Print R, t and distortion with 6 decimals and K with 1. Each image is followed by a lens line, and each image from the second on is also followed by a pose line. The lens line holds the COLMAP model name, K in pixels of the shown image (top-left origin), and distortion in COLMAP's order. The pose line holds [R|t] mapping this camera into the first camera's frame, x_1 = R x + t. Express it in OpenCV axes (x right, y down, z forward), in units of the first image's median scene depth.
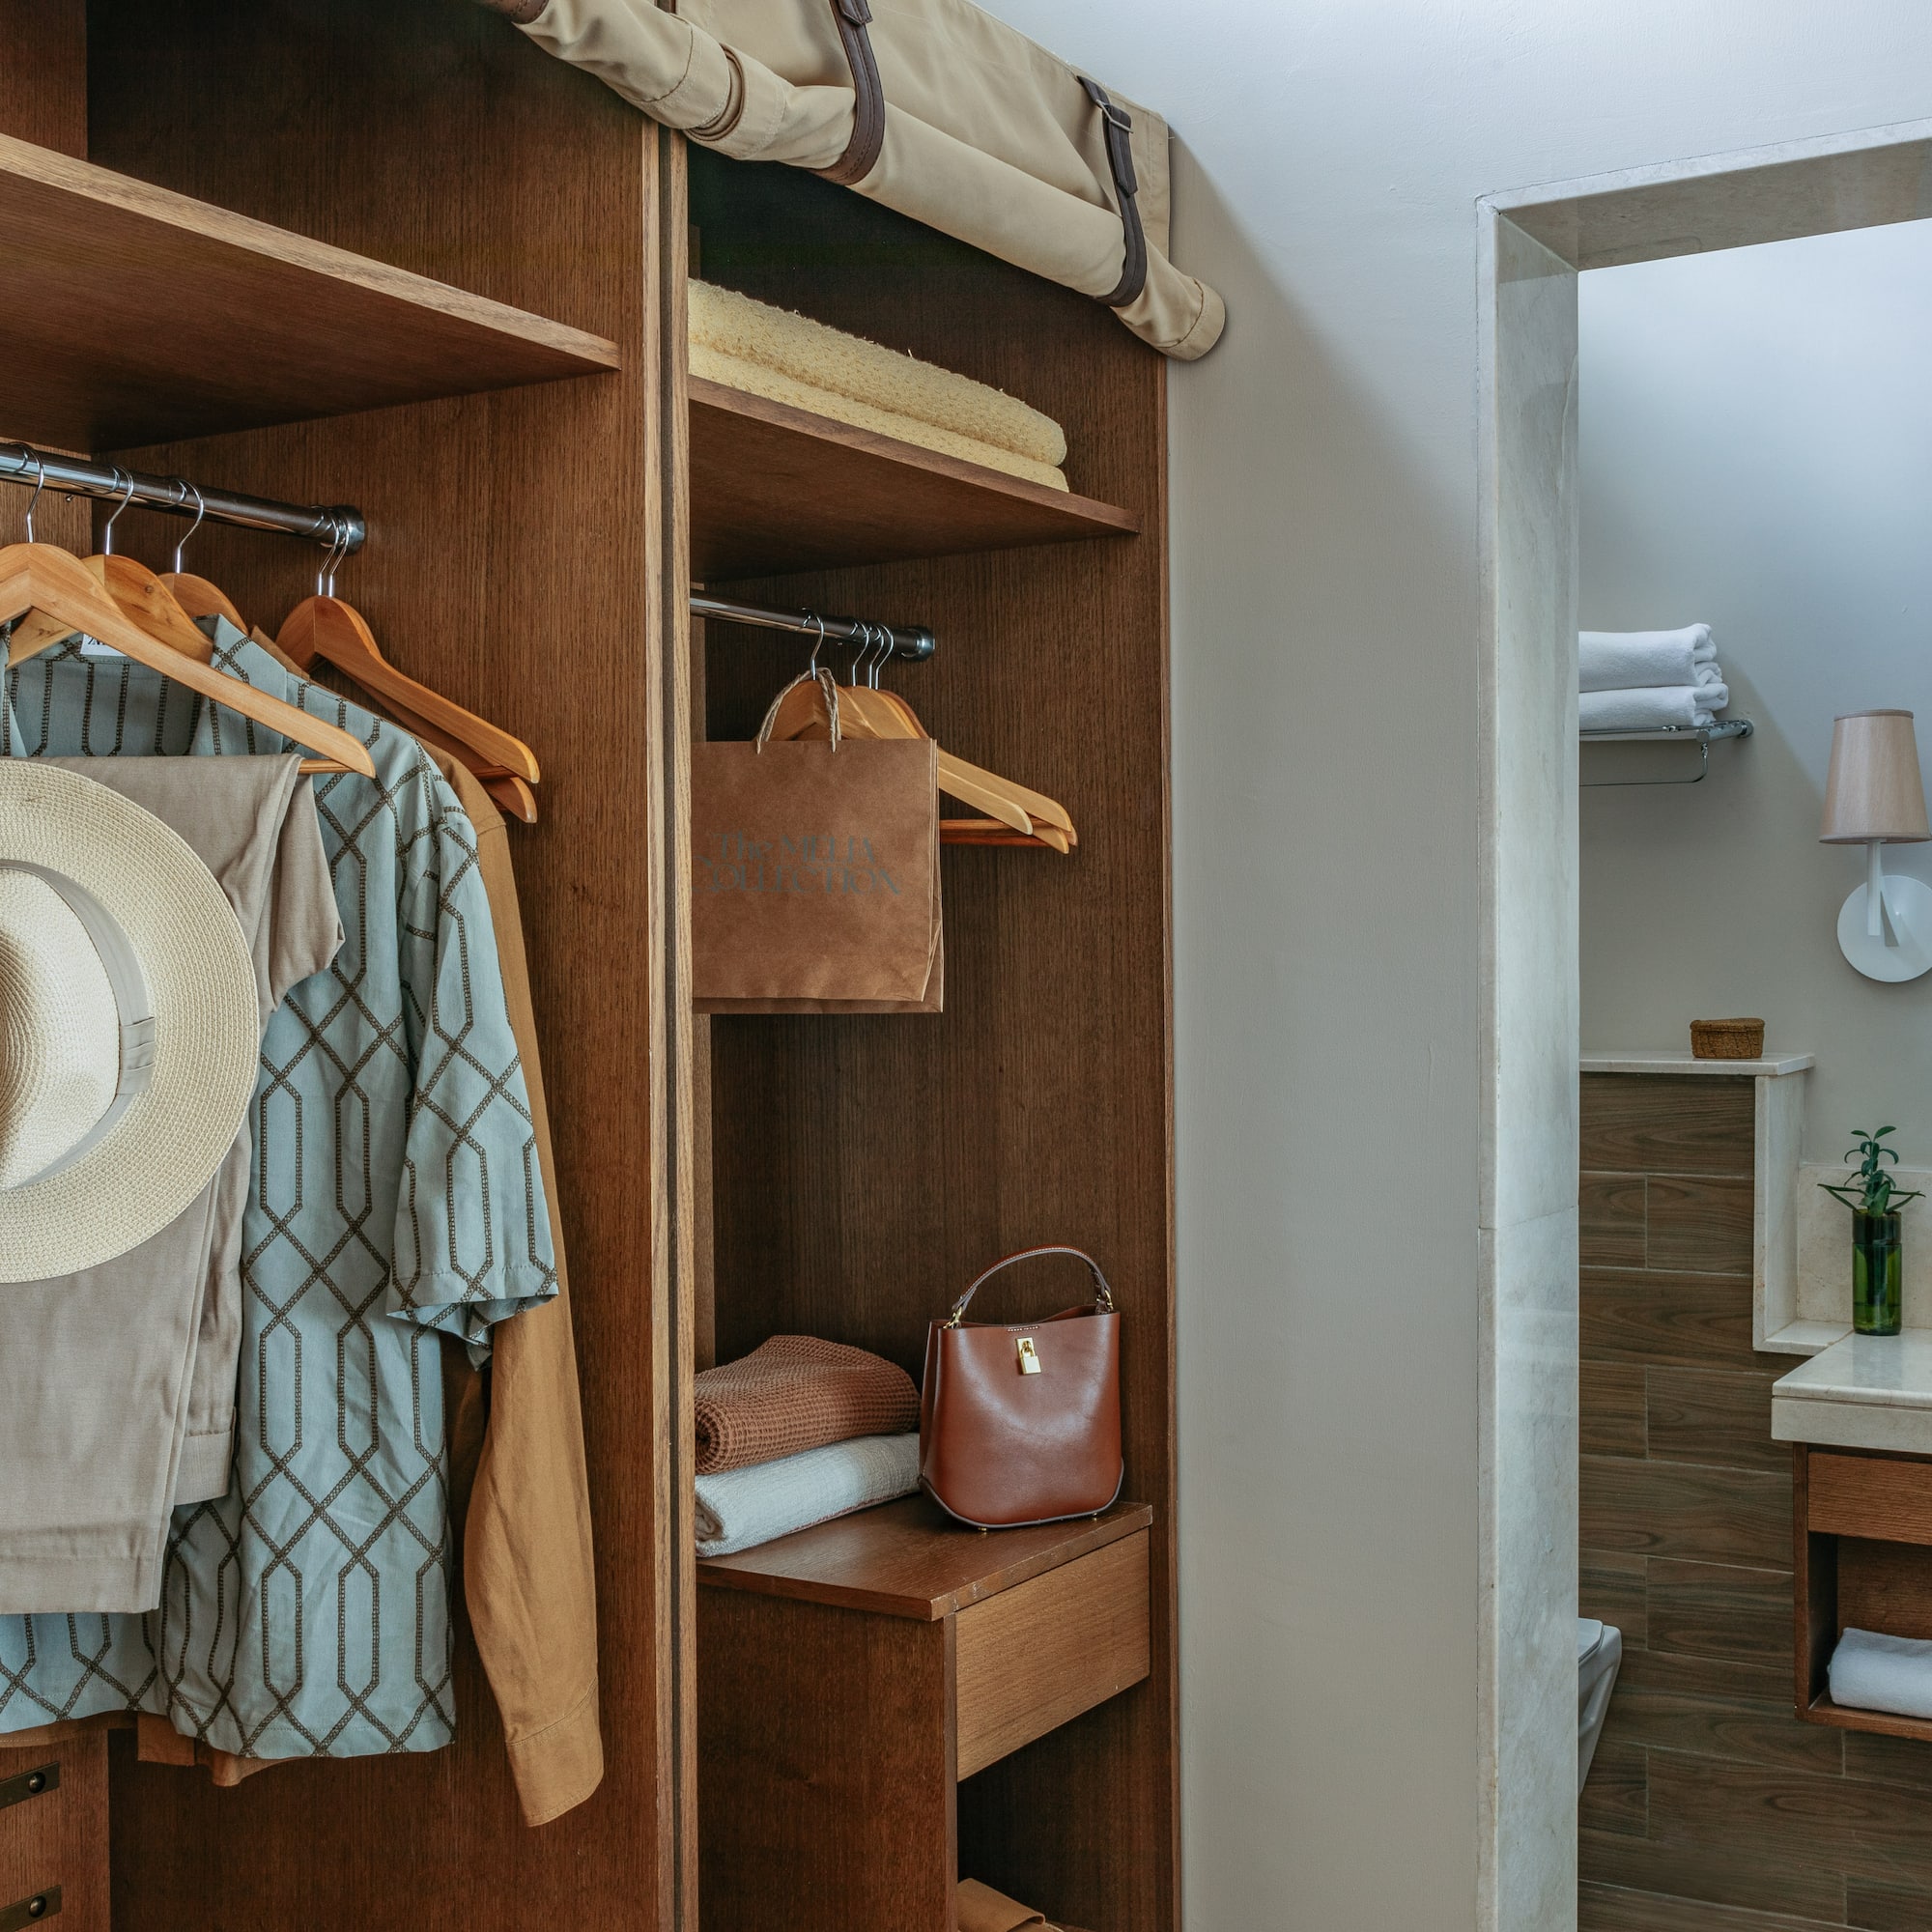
lens RADIAL K [[2492.6, 0, 966.0], [0, 2492.6, 966.0], [0, 0, 1]] dist [0.001661, -0.046422]
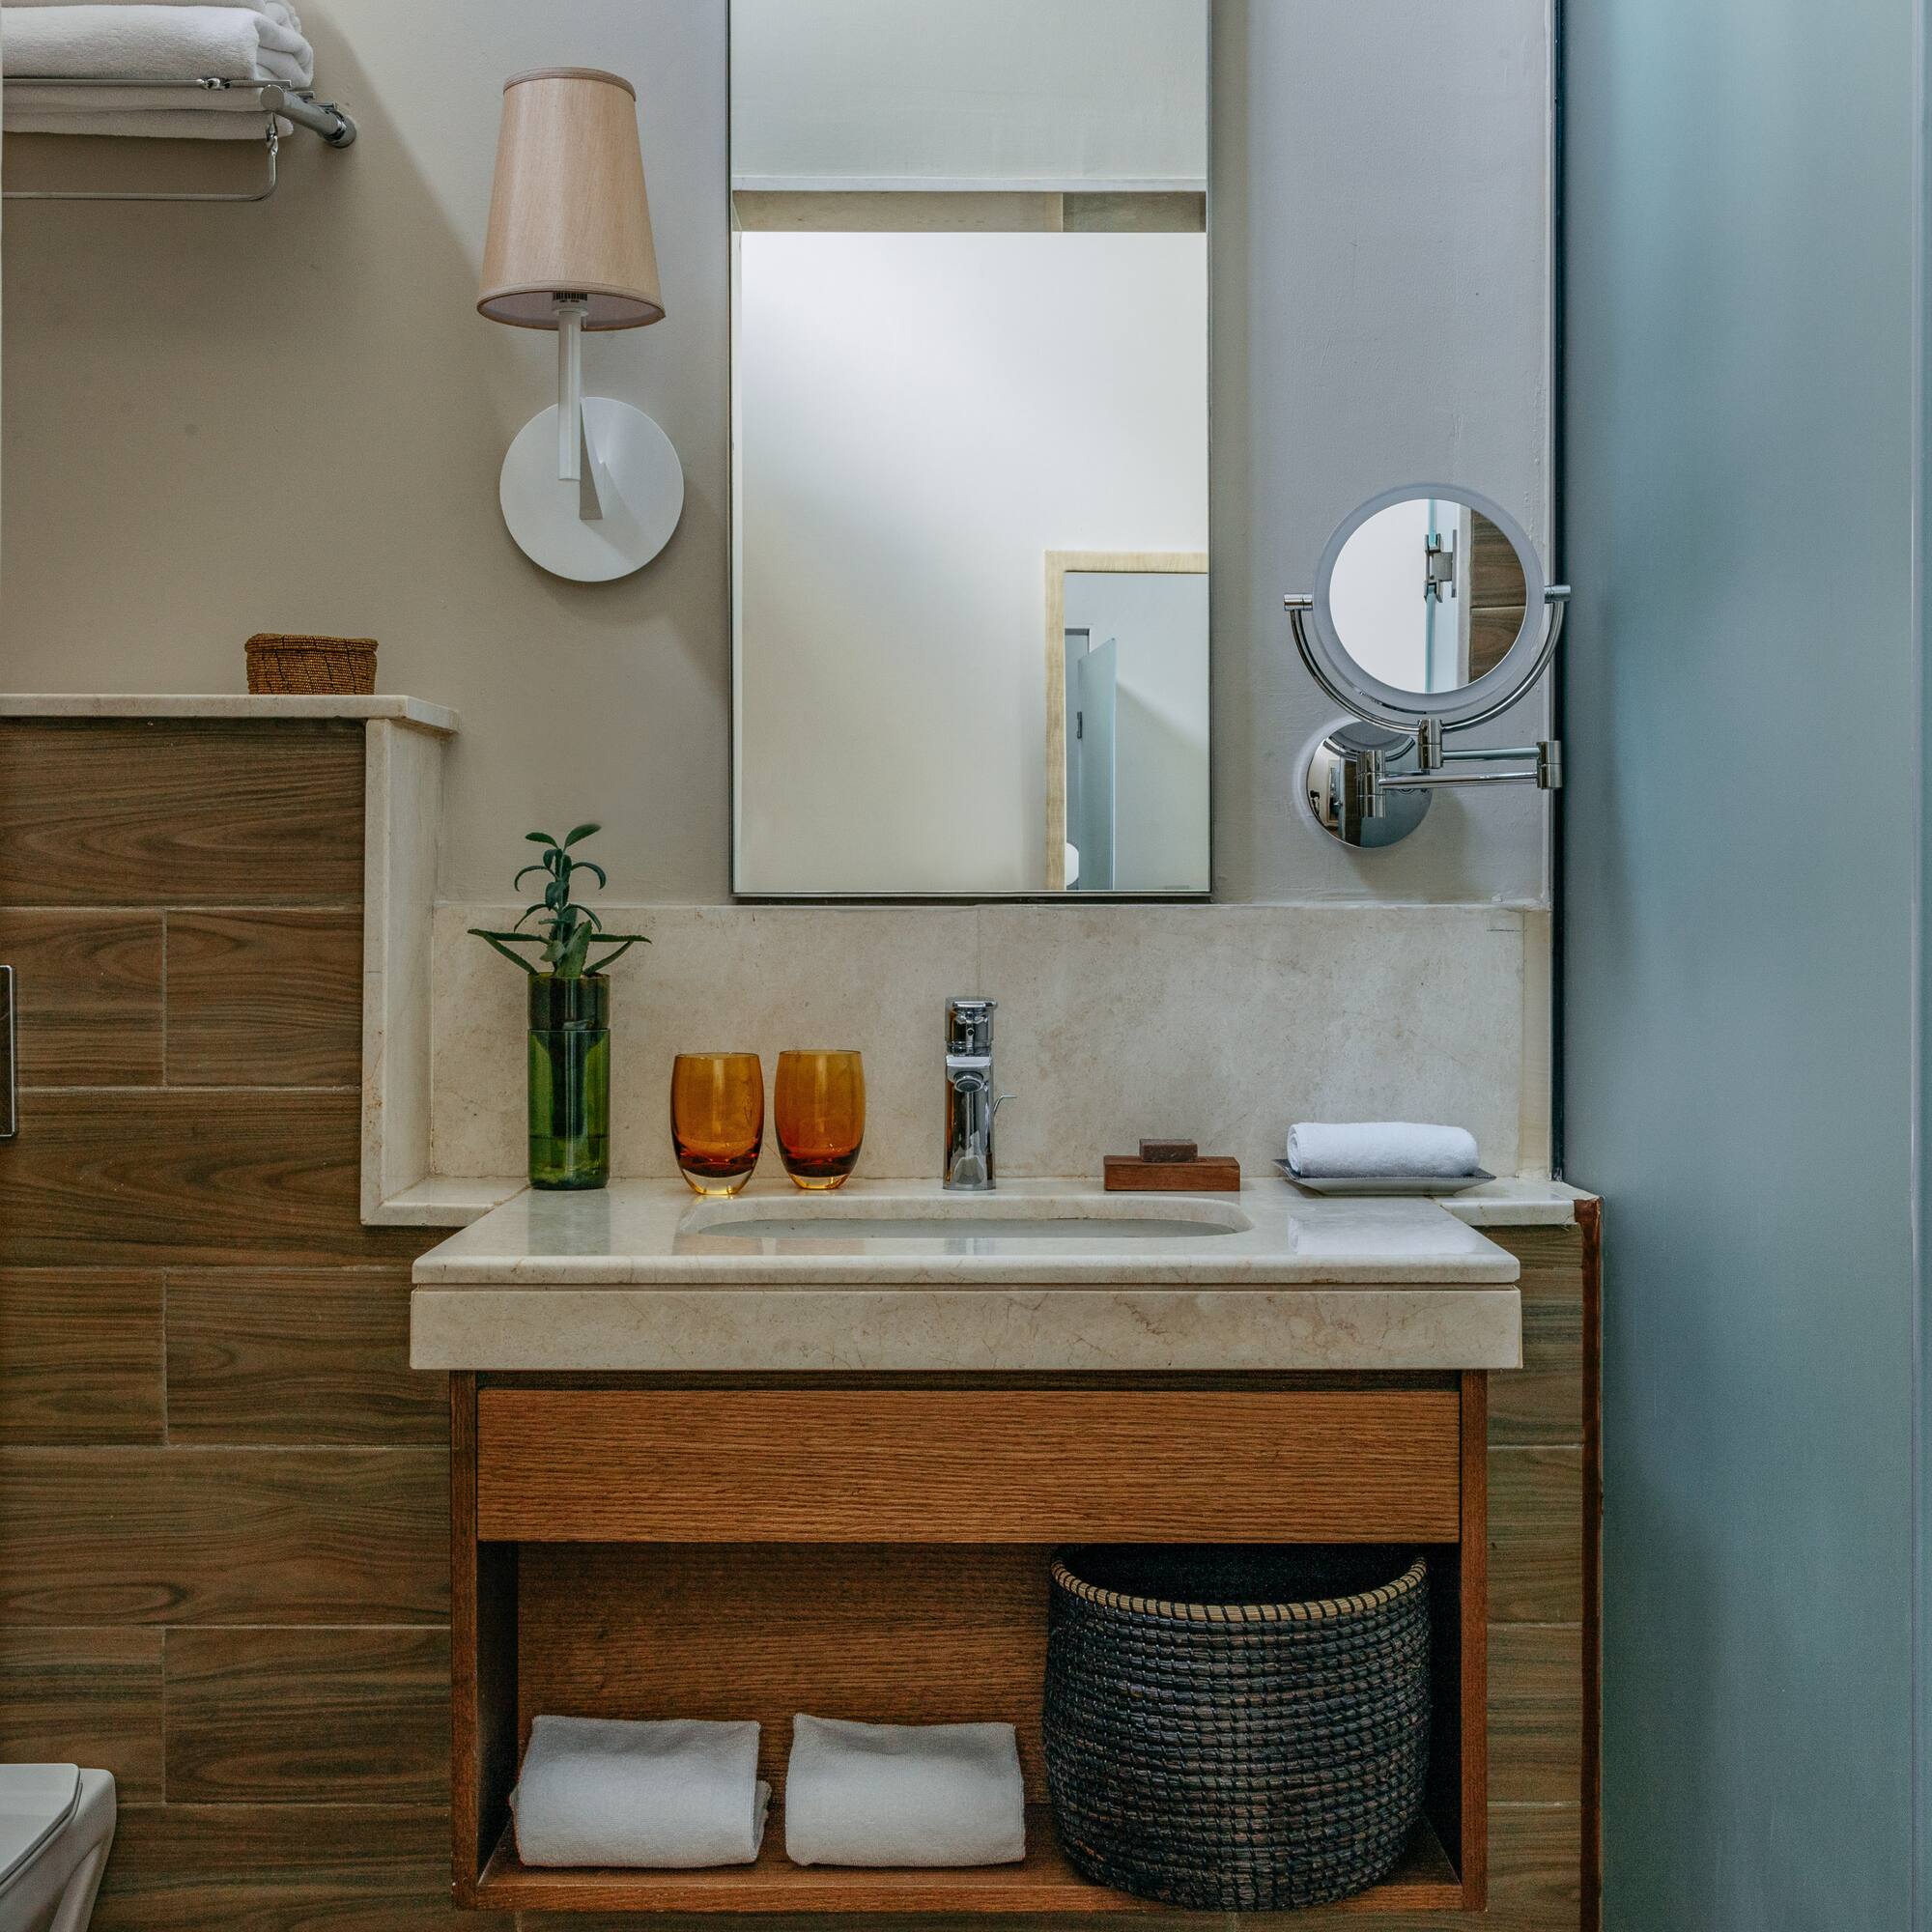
lens RADIAL K [[2981.4, 0, 965.6], [0, 2981.4, 915.6], [0, 0, 1]] dist [0.014675, -0.010953]
pose [[0.860293, 0.003019, 0.509791, 0.095796], [-0.001168, 0.999992, -0.003952, 0.087986], [-0.509799, 0.002805, 0.860289, 0.366860]]
